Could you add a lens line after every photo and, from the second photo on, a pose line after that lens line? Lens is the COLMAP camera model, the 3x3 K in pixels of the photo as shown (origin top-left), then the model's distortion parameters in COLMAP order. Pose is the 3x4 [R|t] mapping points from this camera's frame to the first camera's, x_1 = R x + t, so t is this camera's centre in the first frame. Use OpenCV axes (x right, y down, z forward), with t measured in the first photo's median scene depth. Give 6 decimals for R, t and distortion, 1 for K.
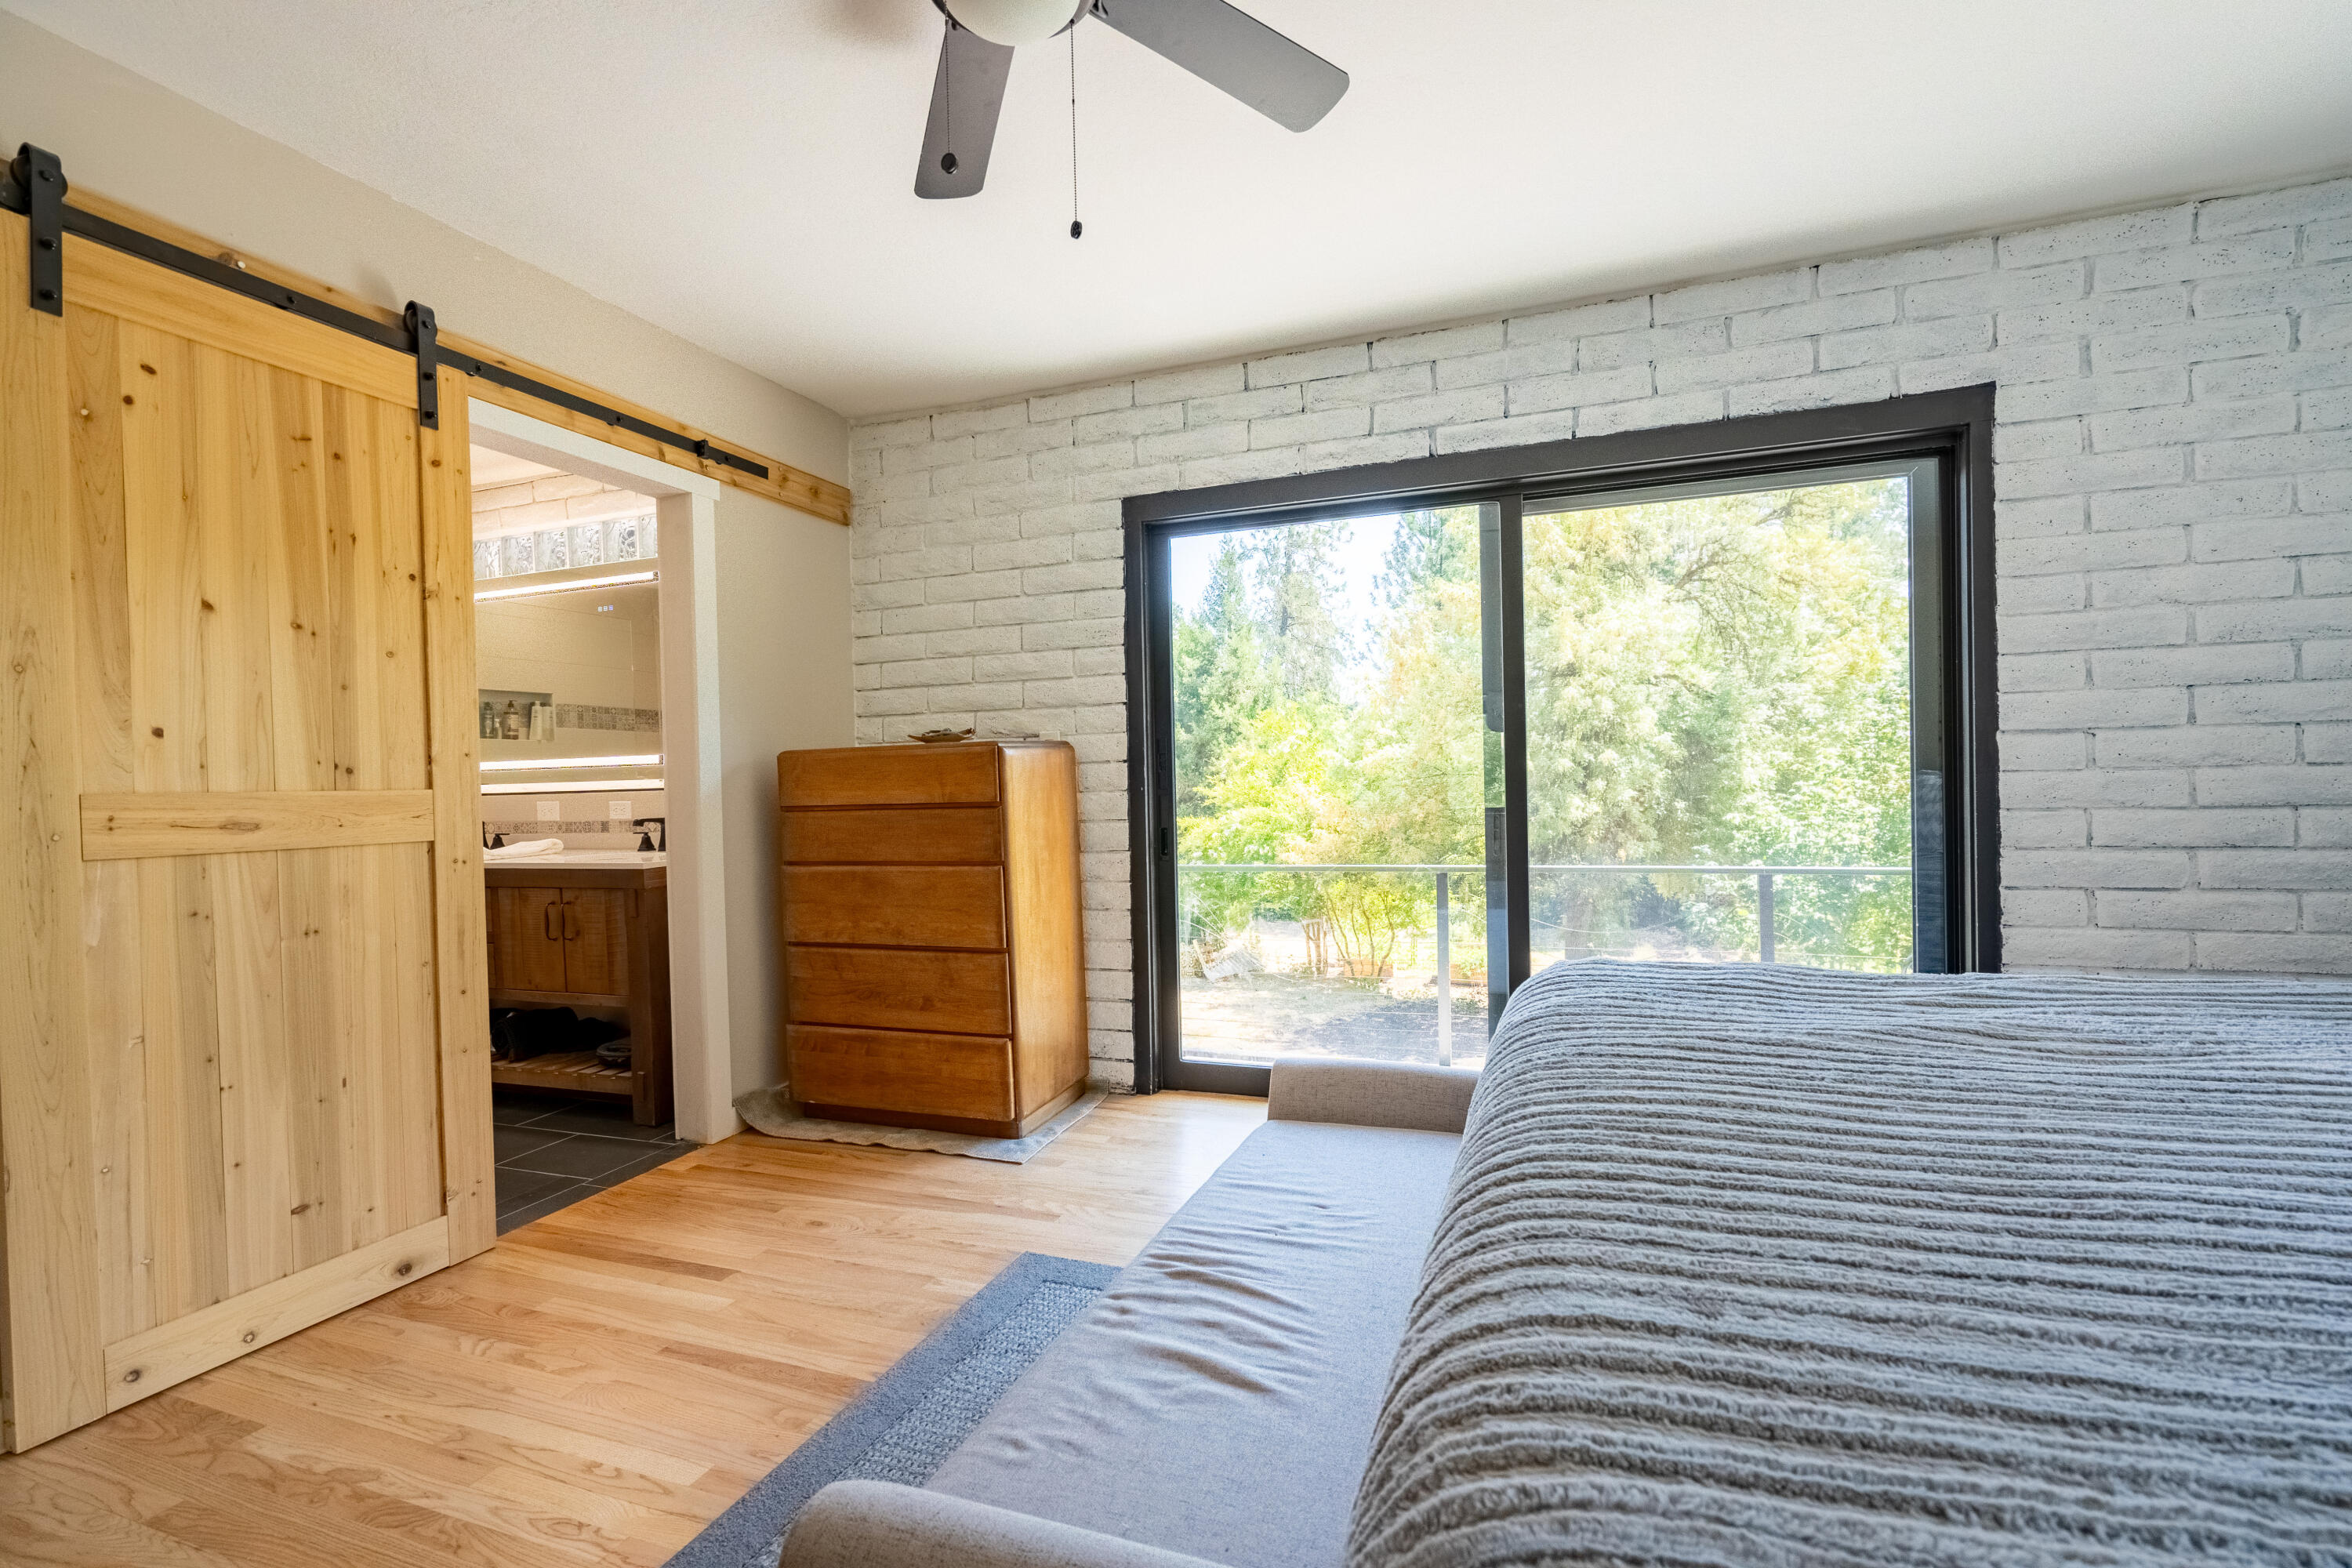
lens RADIAL K [[1058.5, 0, 1172.0], [0, 1058.5, 791.0], [0, 0, 1]] dist [-0.001688, 0.000427]
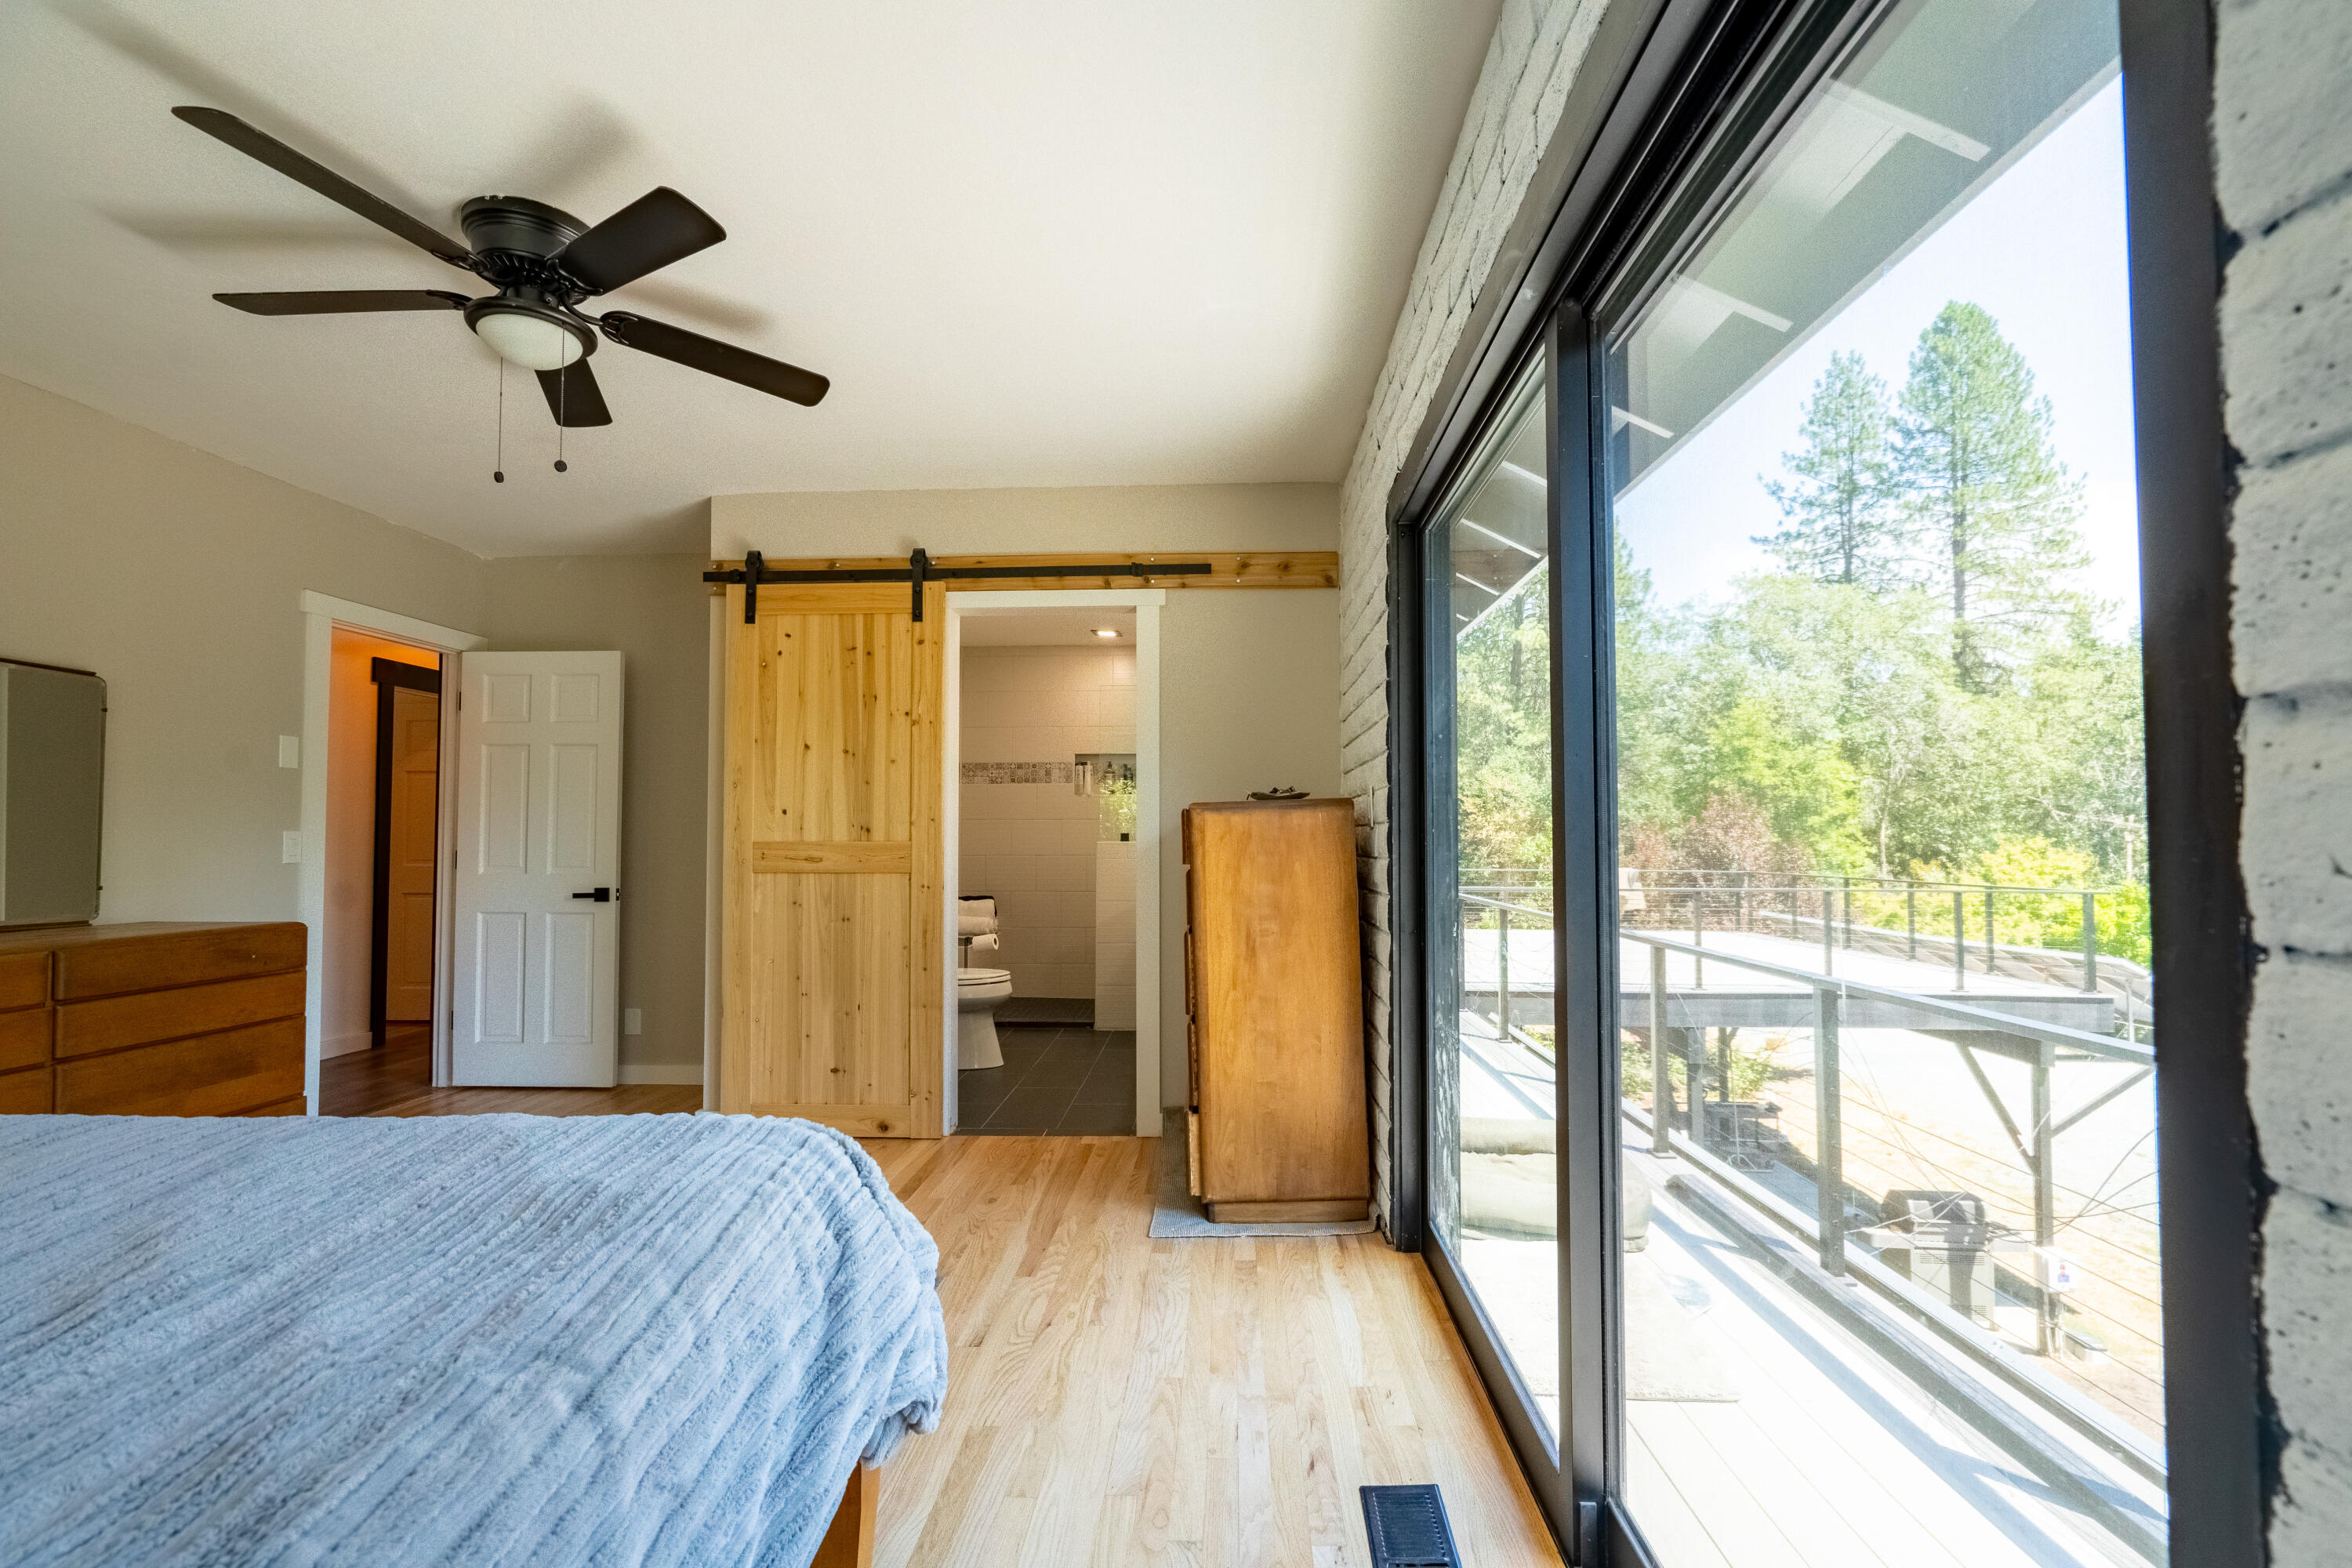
lens RADIAL K [[1058.5, 0, 1175.4], [0, 1058.5, 798.0], [0, 0, 1]] dist [-0.001688, 0.000427]
pose [[0.313417, -0.017908, -0.949447, 1.072981], [-0.012615, 0.999655, -0.023019, -0.039461], [0.949532, 0.019192, 0.313083, 0.950391]]
